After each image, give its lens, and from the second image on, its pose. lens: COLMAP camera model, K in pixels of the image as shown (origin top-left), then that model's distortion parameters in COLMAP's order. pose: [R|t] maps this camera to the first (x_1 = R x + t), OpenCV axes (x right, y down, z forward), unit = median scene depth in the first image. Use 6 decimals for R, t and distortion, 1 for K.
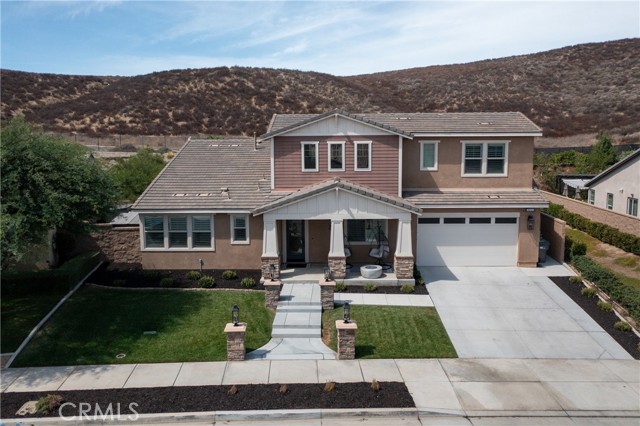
lens RADIAL K [[512.6, 0, 320.0], [0, 512.6, 213.0], [0, 0, 1]] dist [-0.011546, -0.005704]
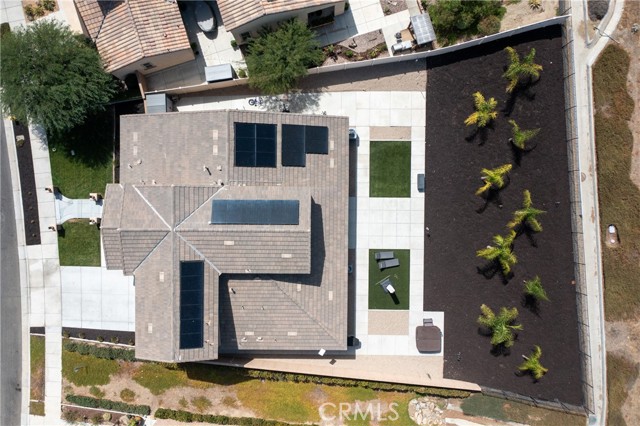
lens RADIAL K [[512.6, 0, 320.0], [0, 512.6, 213.0], [0, 0, 1]] dist [-0.011546, -0.005704]
pose [[0.014373, 0.999641, 0.022600, -0.046288], [-0.123716, -0.020651, 0.992103, -1.815534], [0.992214, -0.017055, 0.123375, 1.383795]]
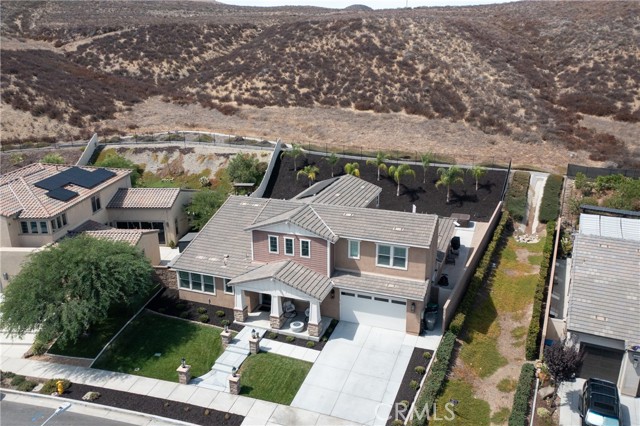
lens RADIAL K [[512.6, 0, 320.0], [0, 512.6, 213.0], [0, 0, 1]] dist [-0.011546, -0.005704]
pose [[0.943676, 0.101852, -0.314803, 0.583303], [-0.041008, 0.980109, 0.194177, -0.502886], [0.328319, -0.170331, 0.929082, -0.371354]]
